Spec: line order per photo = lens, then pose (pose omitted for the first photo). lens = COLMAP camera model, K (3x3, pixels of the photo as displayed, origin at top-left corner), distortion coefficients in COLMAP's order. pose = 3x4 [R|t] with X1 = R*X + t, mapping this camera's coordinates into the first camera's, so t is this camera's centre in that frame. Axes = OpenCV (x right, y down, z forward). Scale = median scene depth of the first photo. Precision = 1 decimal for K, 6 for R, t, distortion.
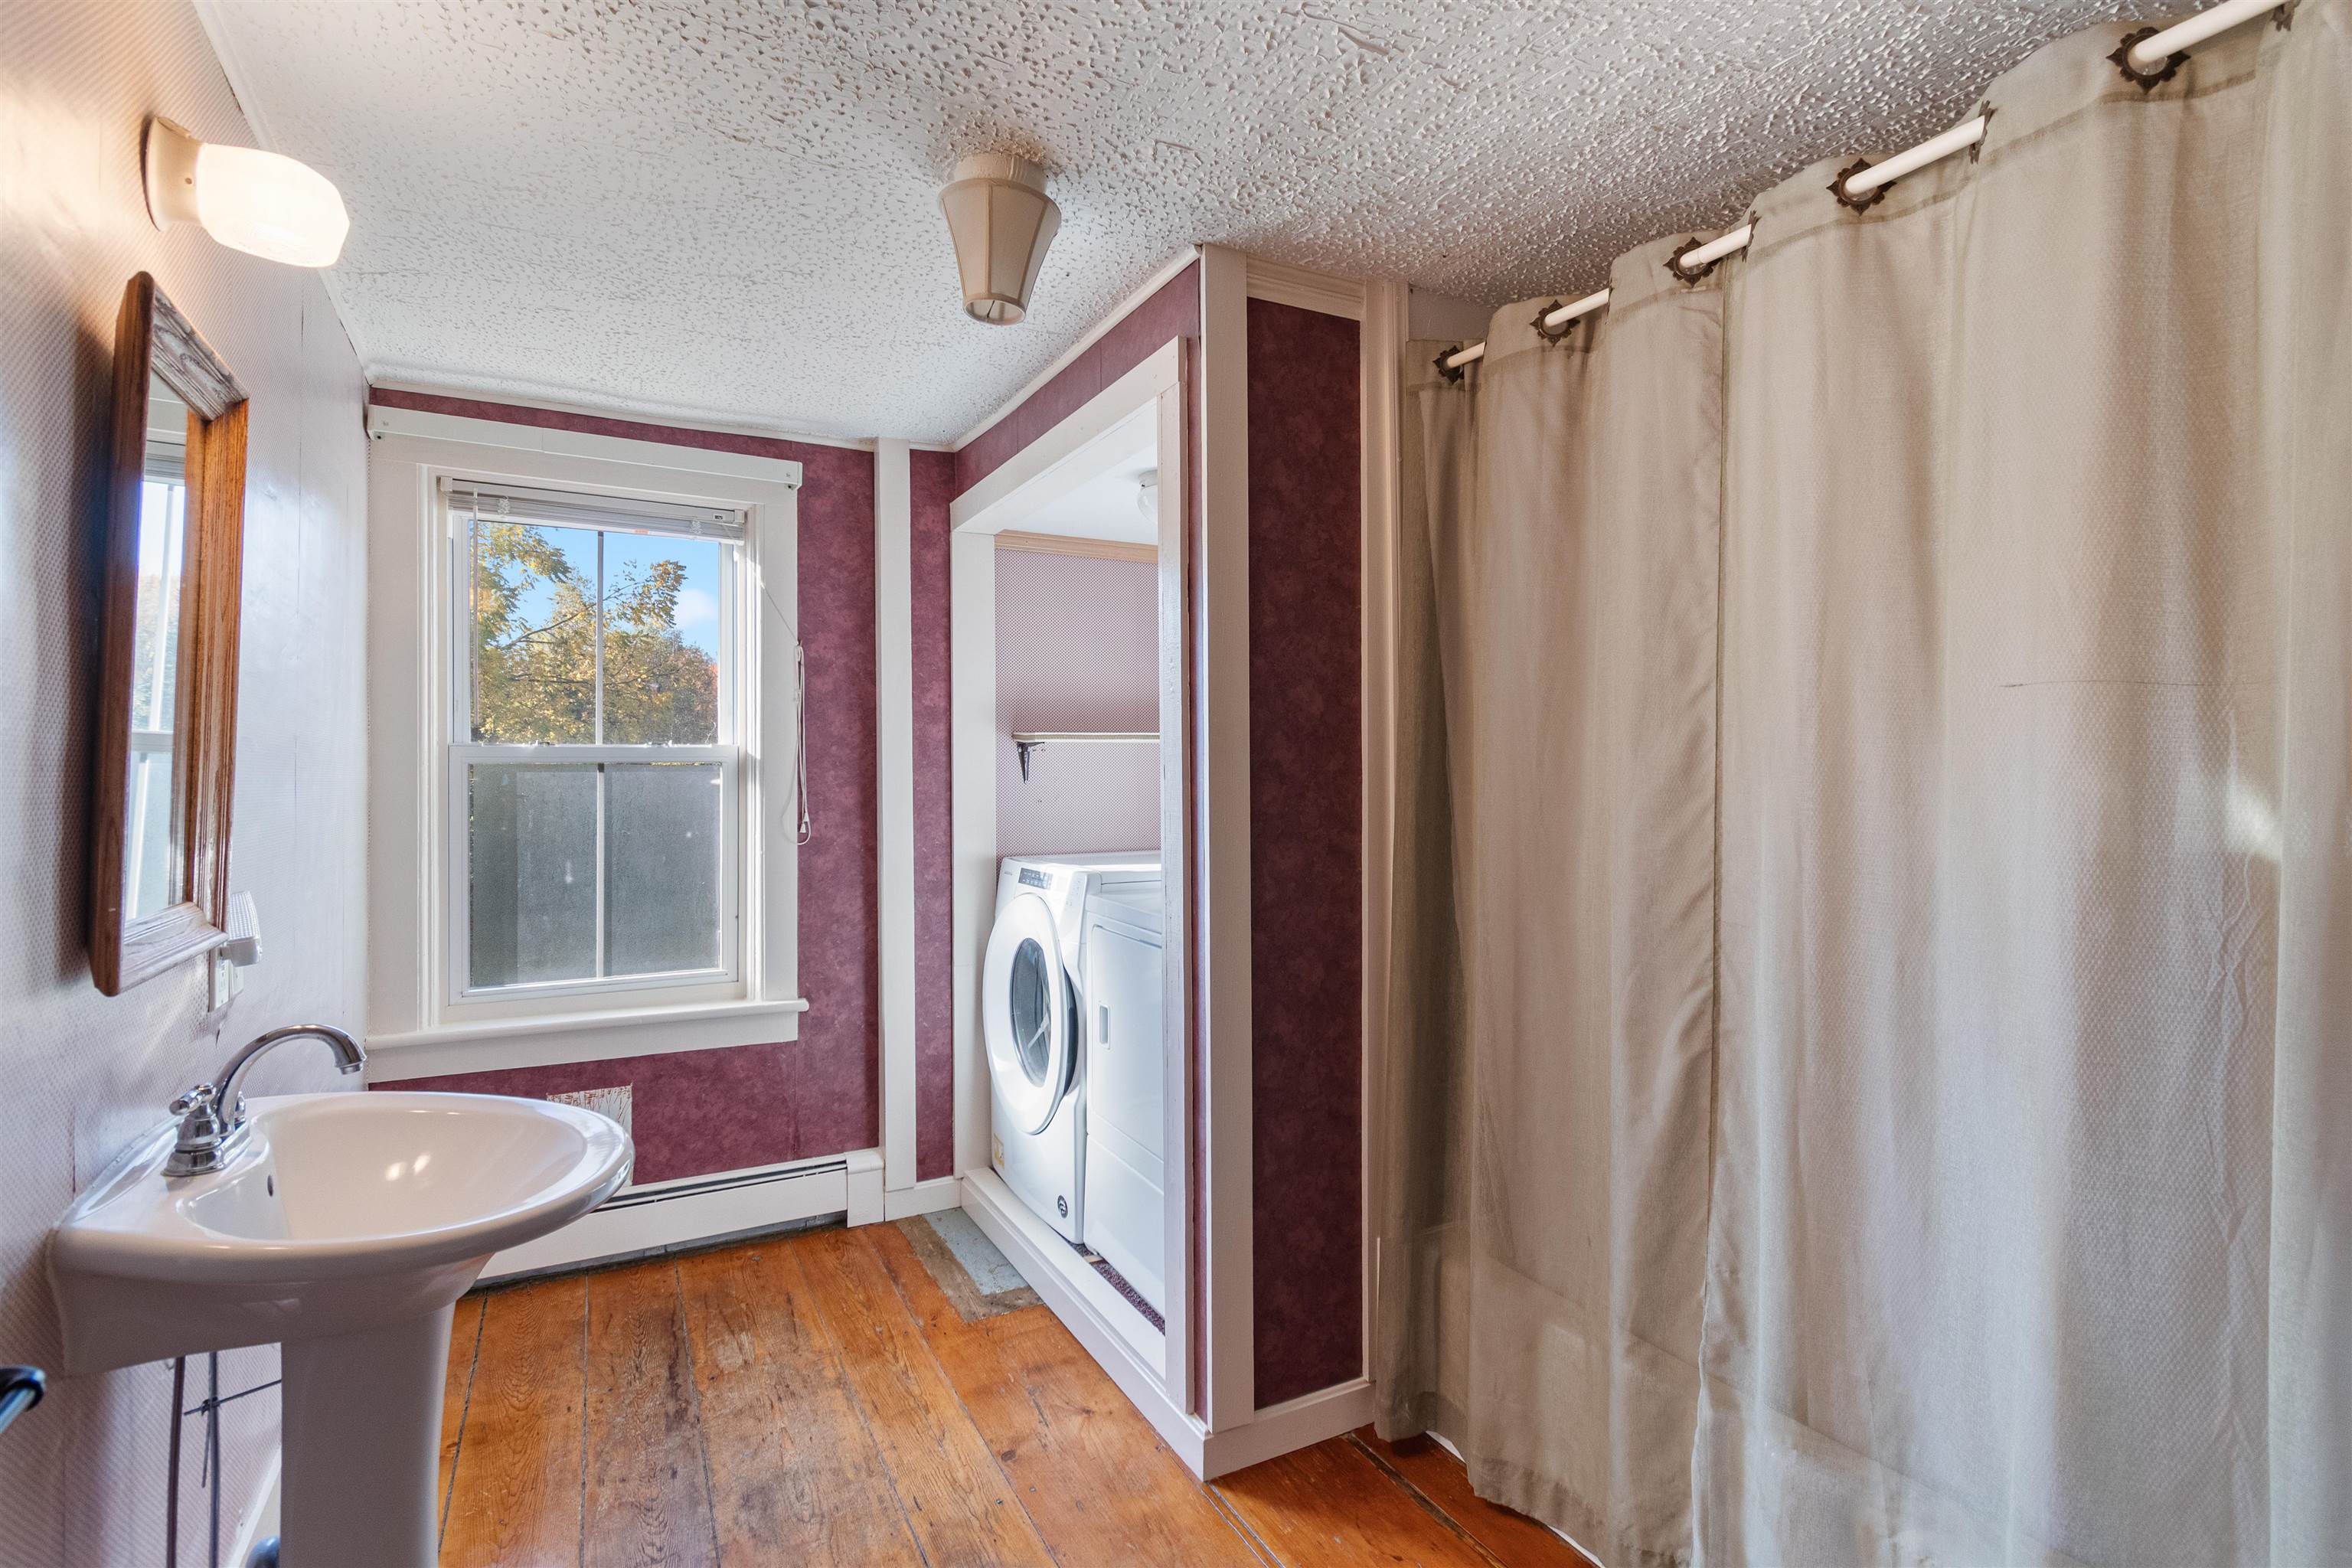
lens RADIAL K [[1092.8, 0, 1169.9], [0, 1092.8, 774.4], [0, 0, 1]] dist [0.000140, -0.006769]
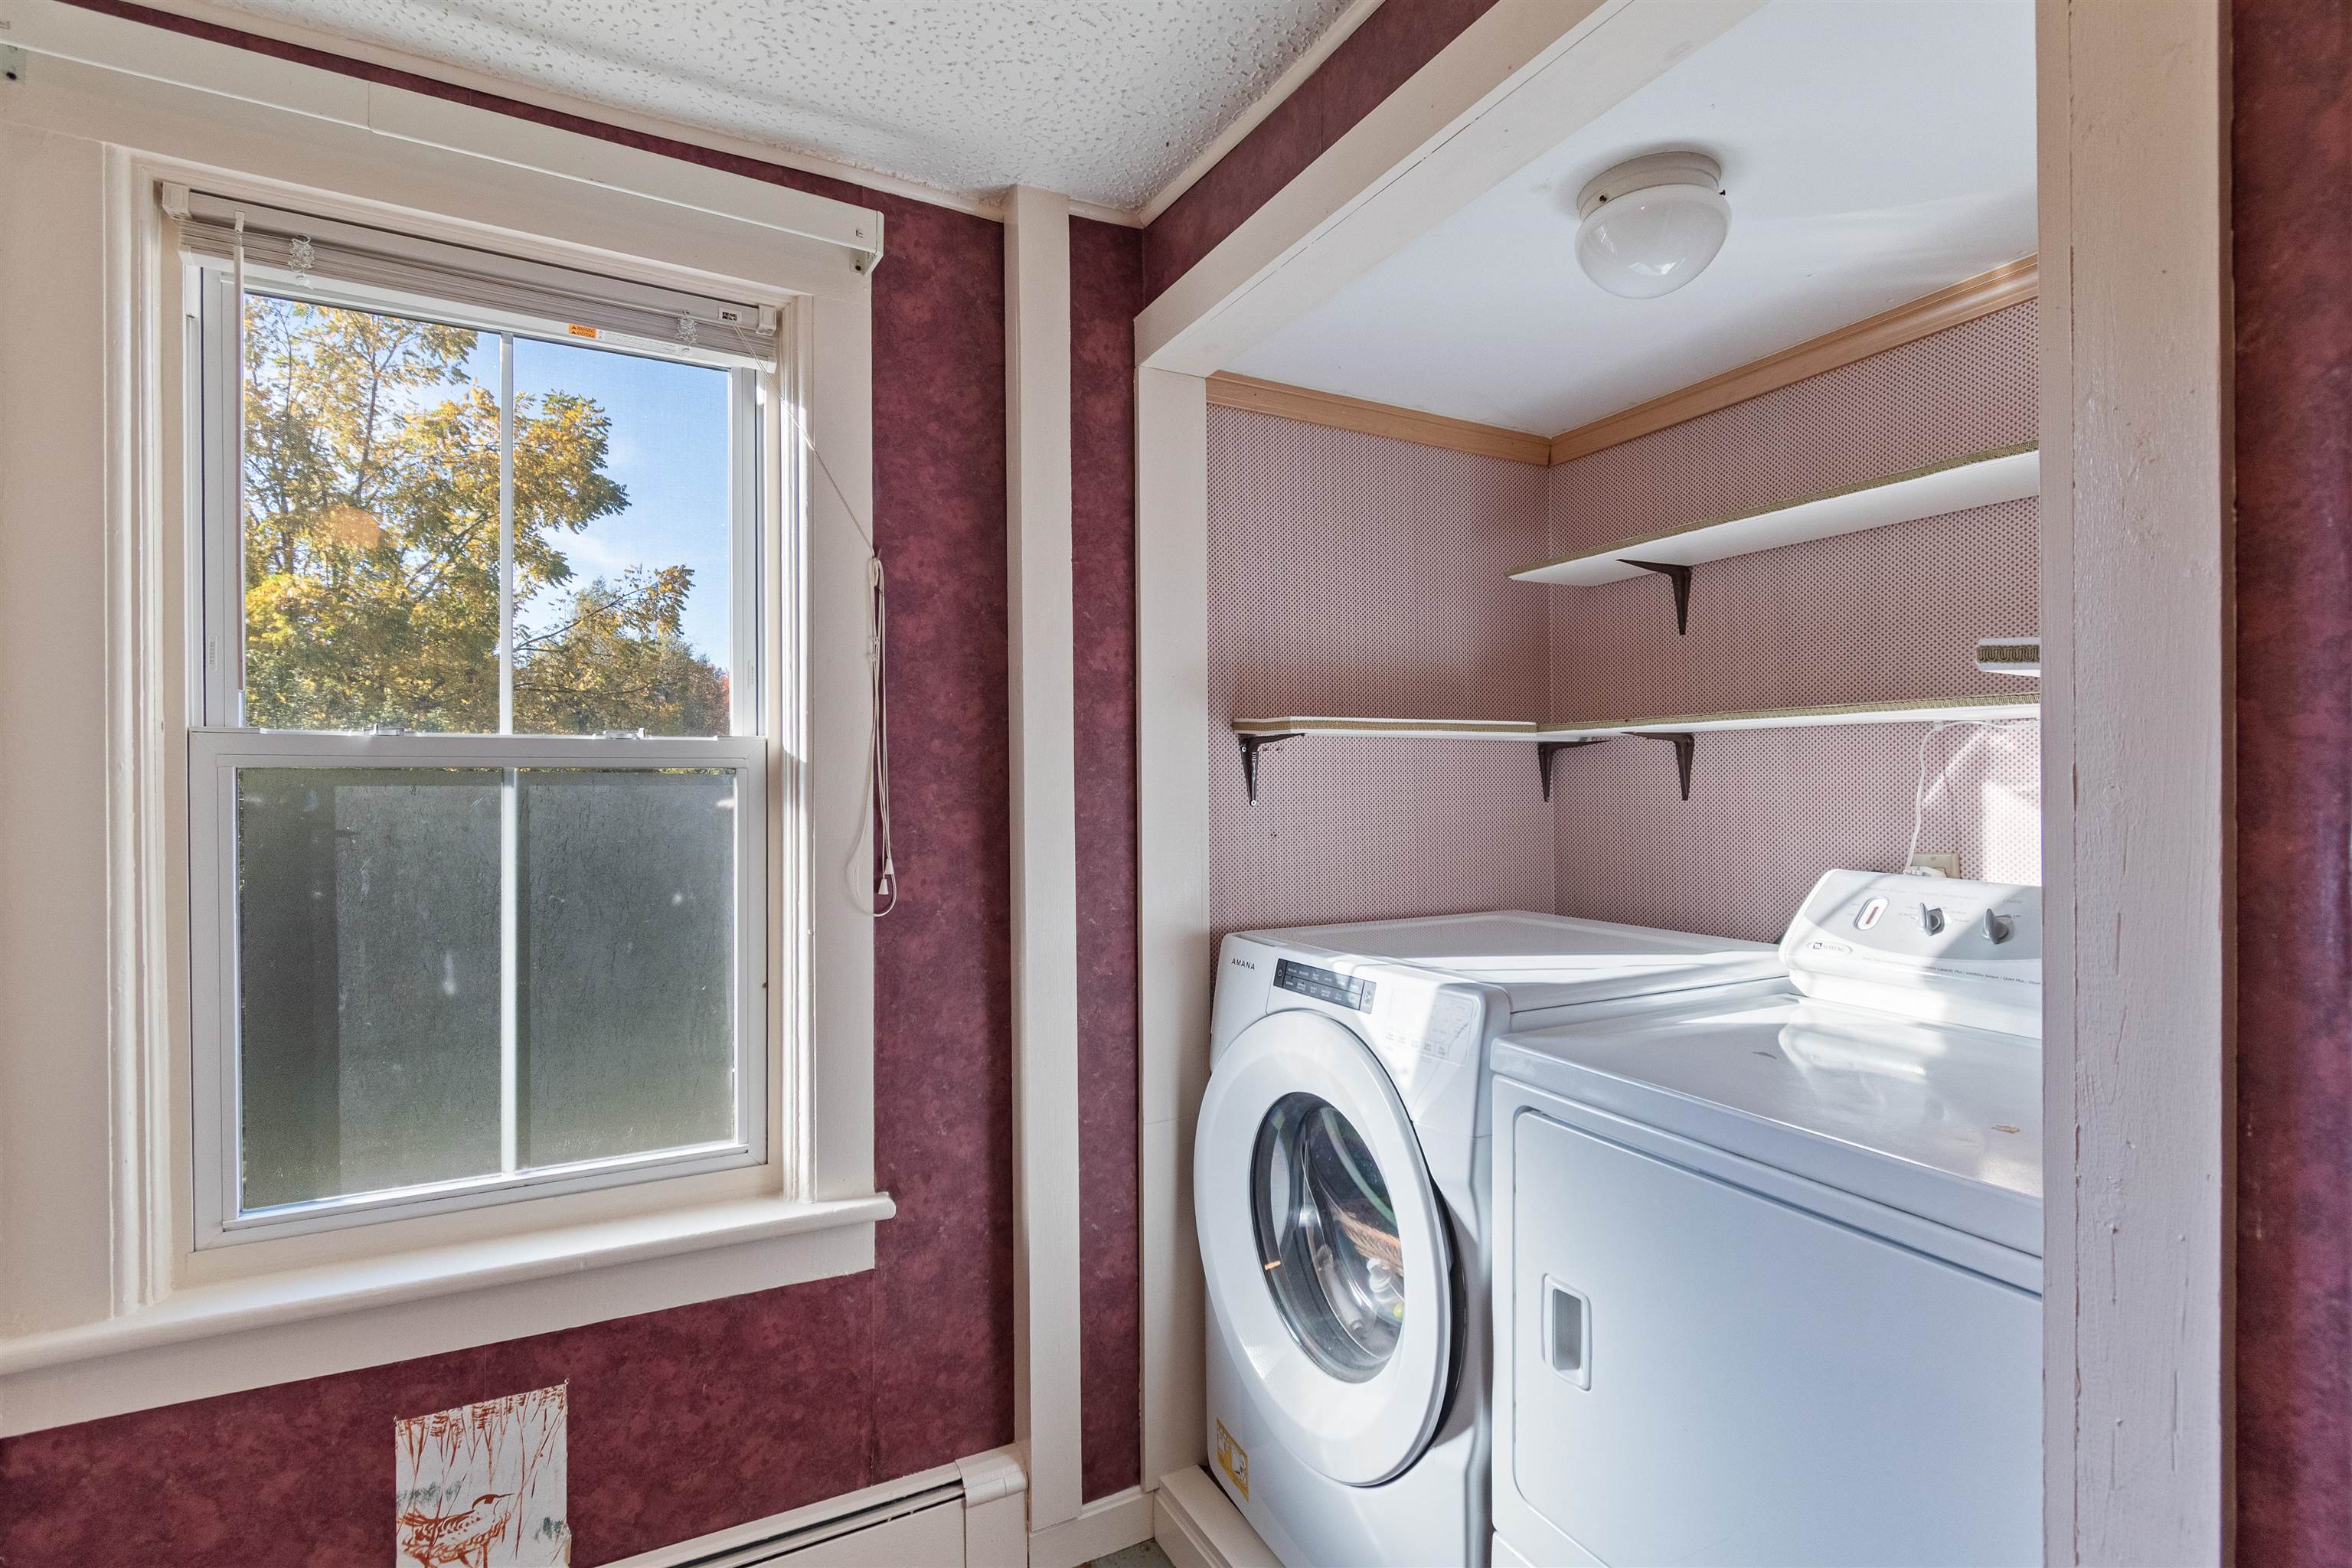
lens RADIAL K [[1110.3, 0, 1195.7], [0, 1110.3, 796.0], [0, 0, 1]] dist [0.003076, -0.006677]
pose [[0.999976, 0.000278, 0.006988, -0.177955], [-0.000331, 0.999972, 0.007540, -0.001186], [-0.006985, -0.007543, 0.999947, 0.427210]]
